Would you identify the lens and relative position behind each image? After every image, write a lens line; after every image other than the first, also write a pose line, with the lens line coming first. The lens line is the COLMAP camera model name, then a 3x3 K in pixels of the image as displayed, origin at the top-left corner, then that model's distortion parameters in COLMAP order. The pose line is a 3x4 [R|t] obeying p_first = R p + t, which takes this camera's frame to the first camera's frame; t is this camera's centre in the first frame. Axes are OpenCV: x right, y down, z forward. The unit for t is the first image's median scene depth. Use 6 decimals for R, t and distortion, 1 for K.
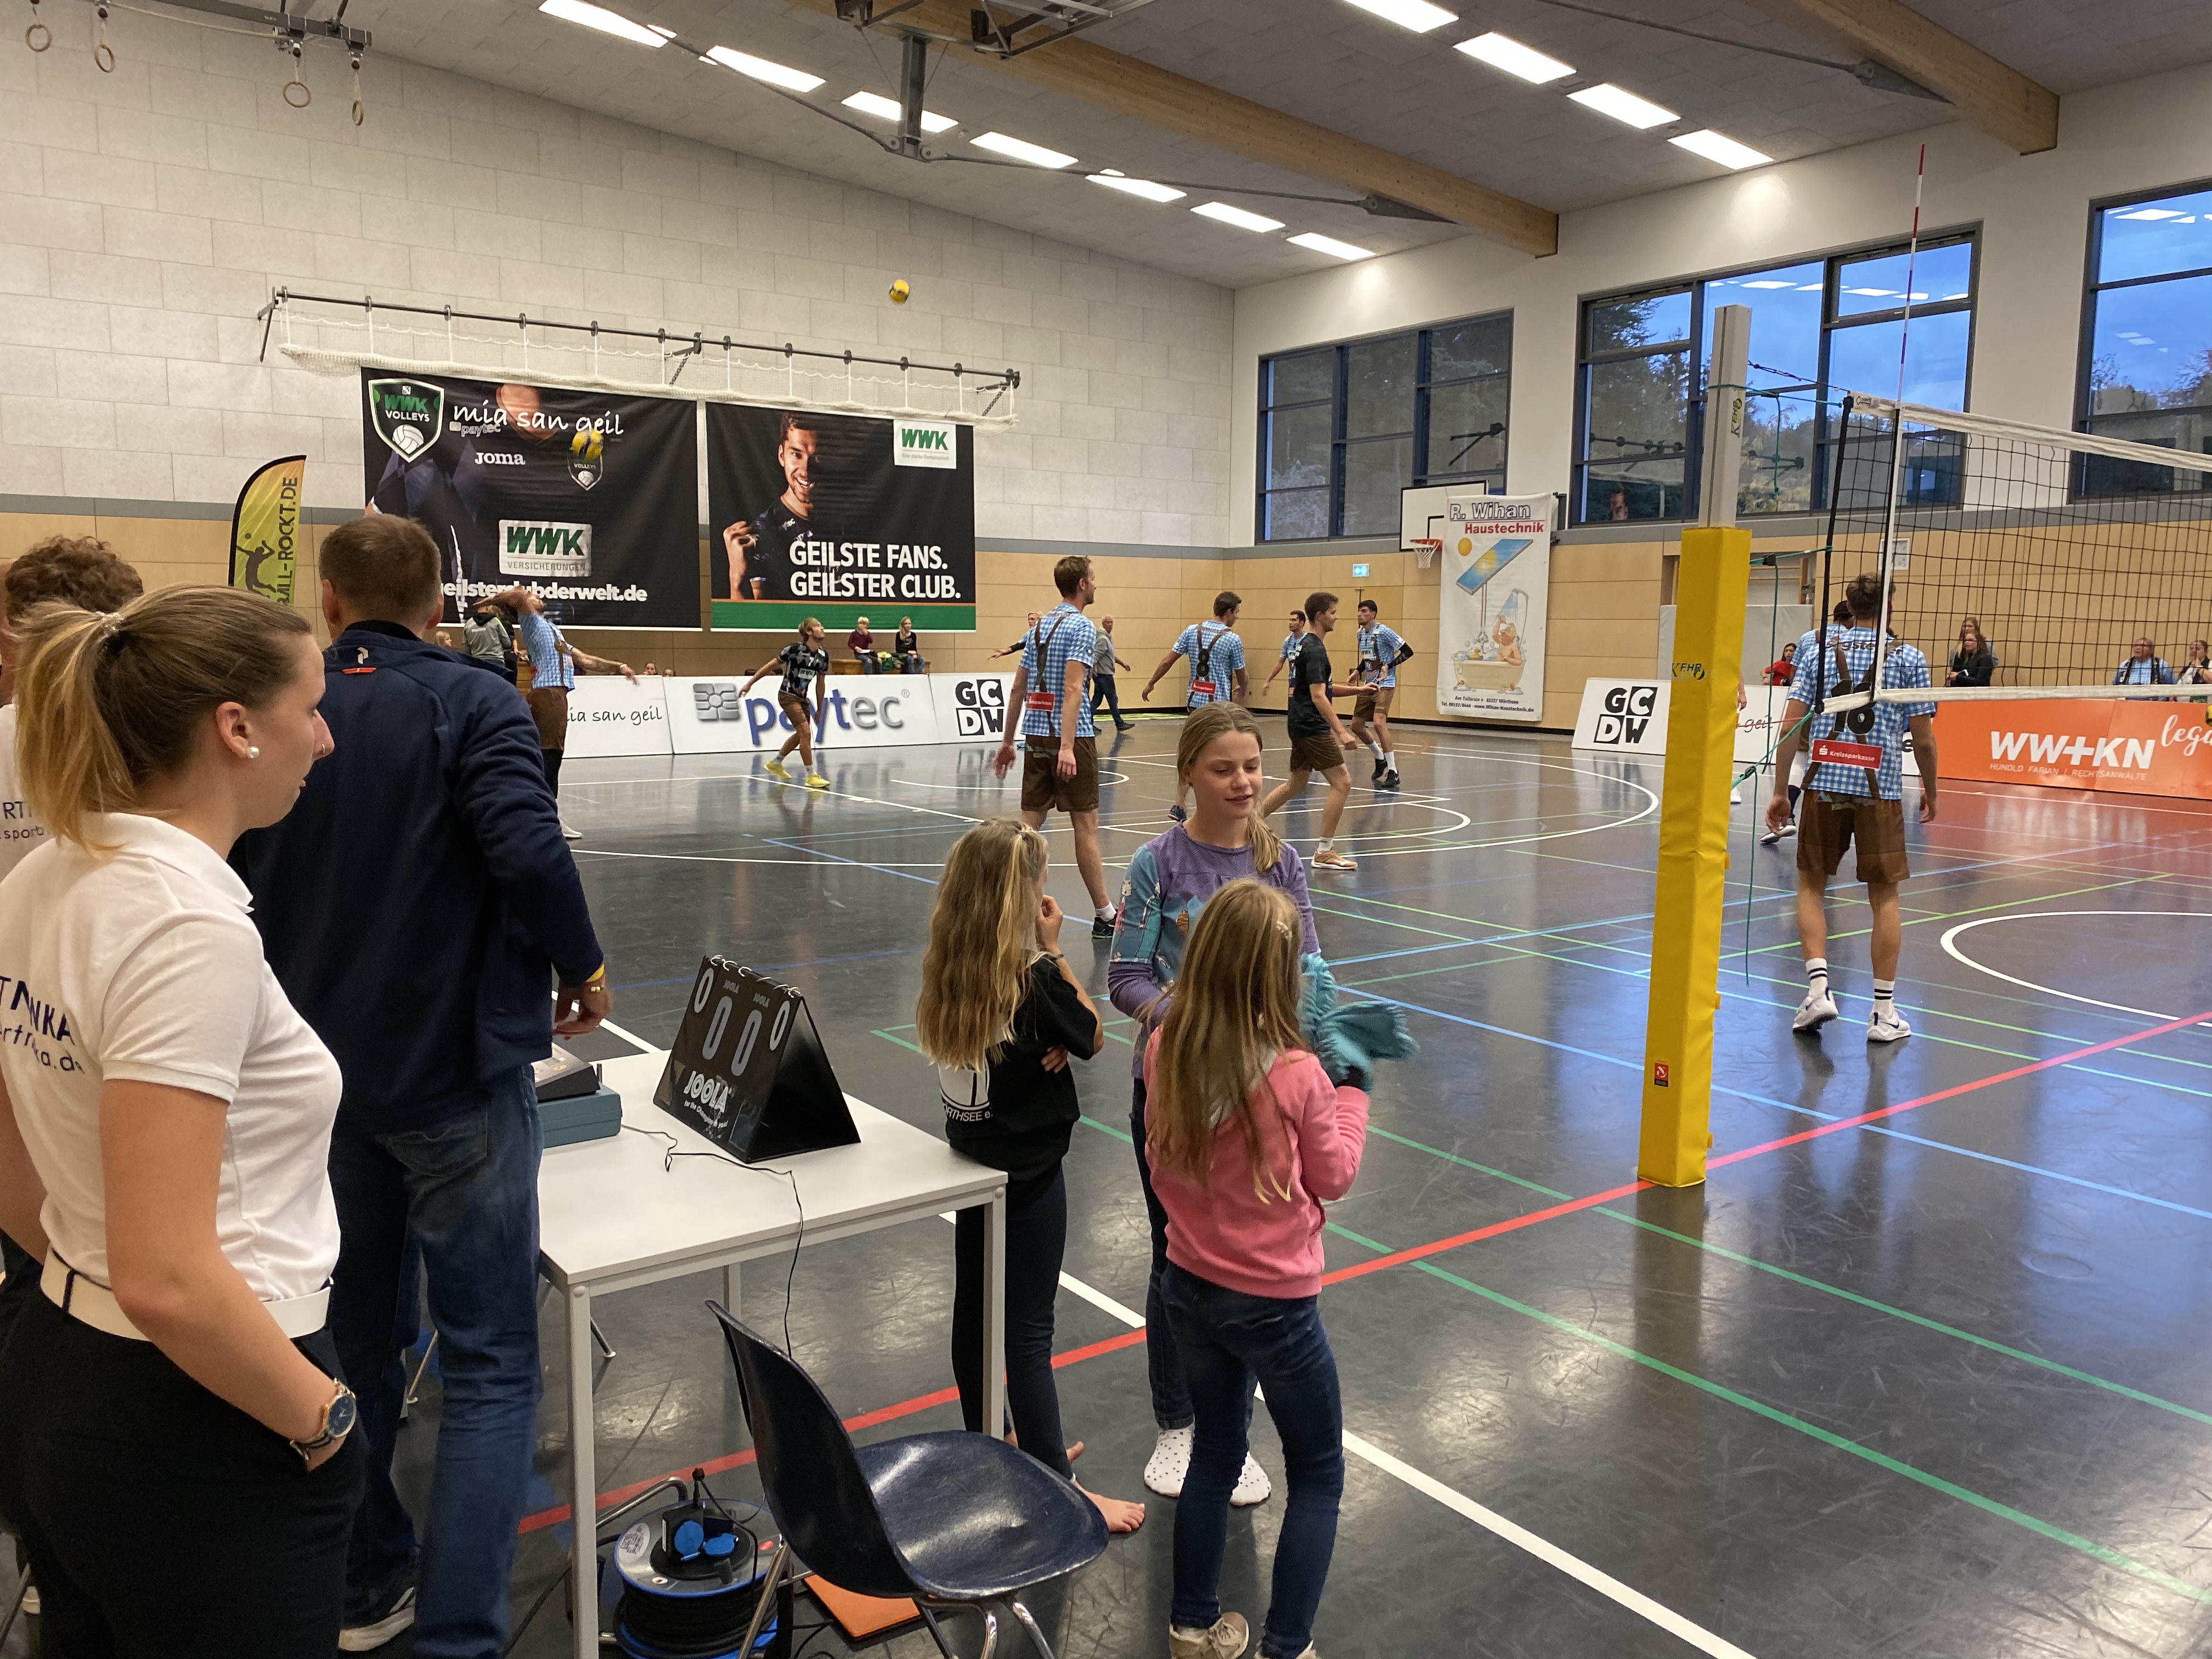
lens RADIAL K [[1682.9, 0, 1119.2], [0, 1682.9, 828.1], [0, 0, 1]] dist [0.016145, -0.010052]
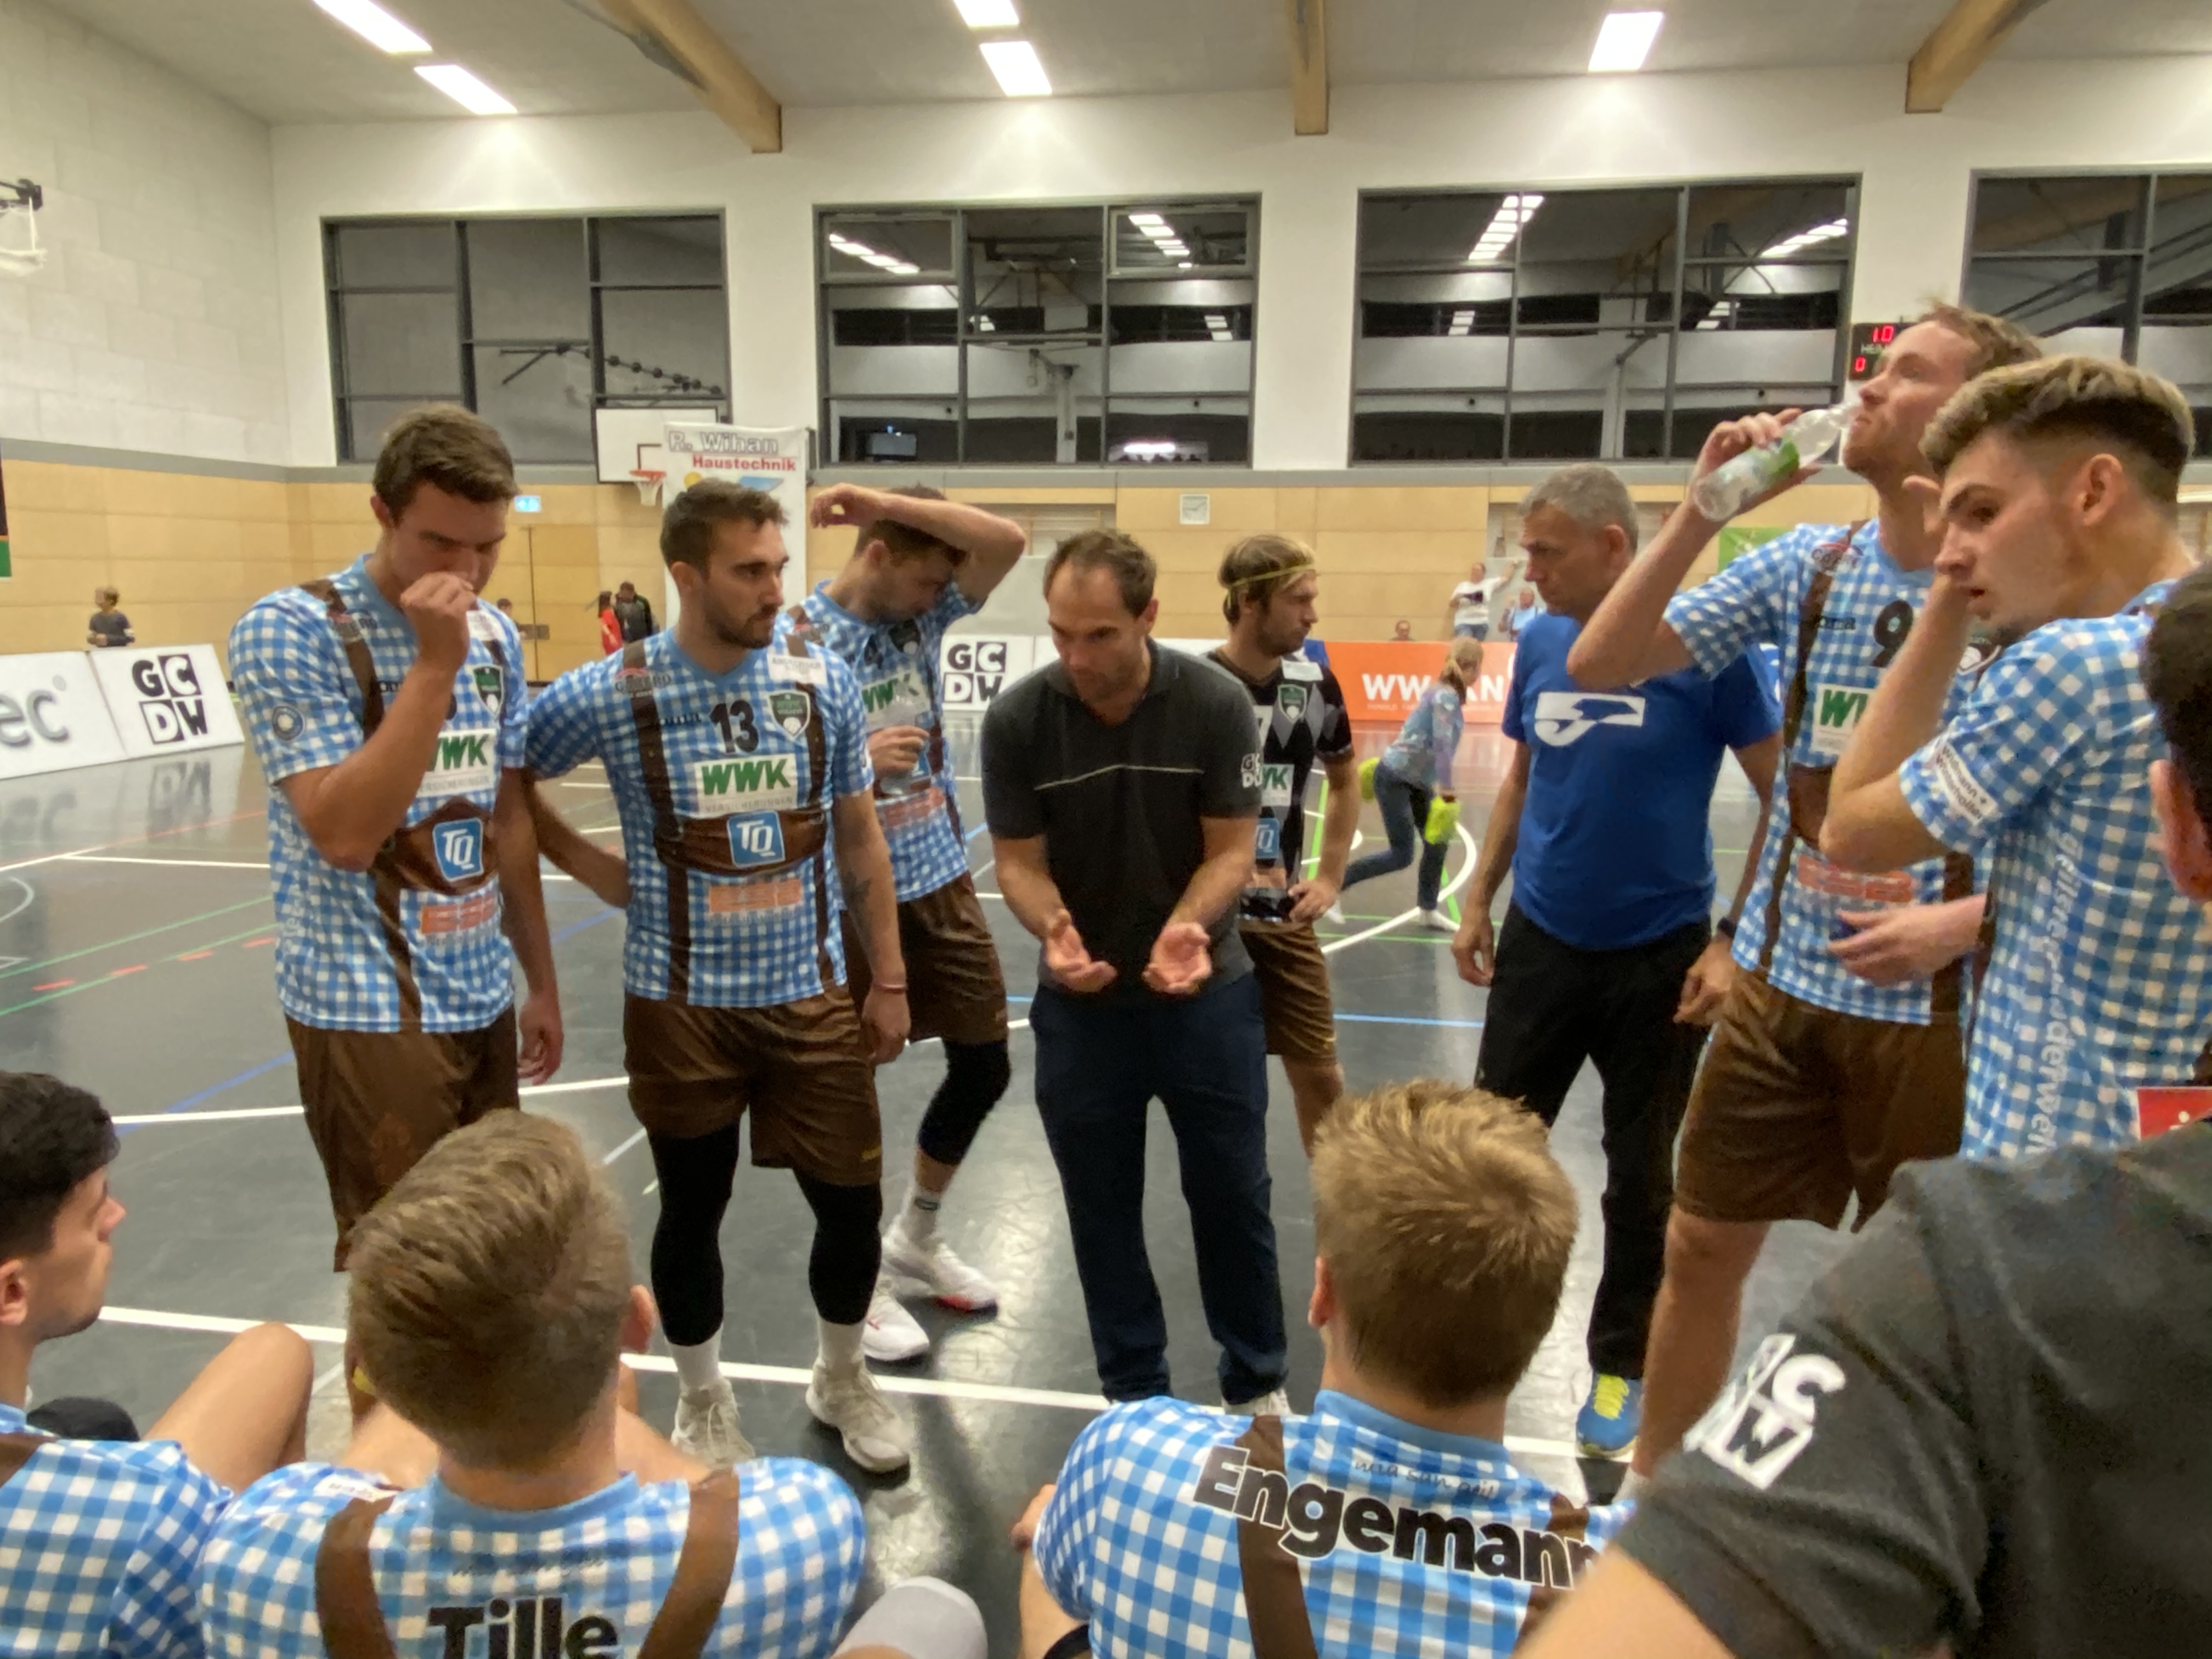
lens RADIAL K [[1518.0, 0, 1106.0], [0, 1518.0, 829.5], [0, 0, 1]] dist [0.078054, -0.087541]
pose [[0.714647, -0.114853, 0.689991, -0.211285], [0.080458, 0.993378, 0.082021, -0.036142], [-0.694842, -0.003101, 0.719155, 0.280515]]
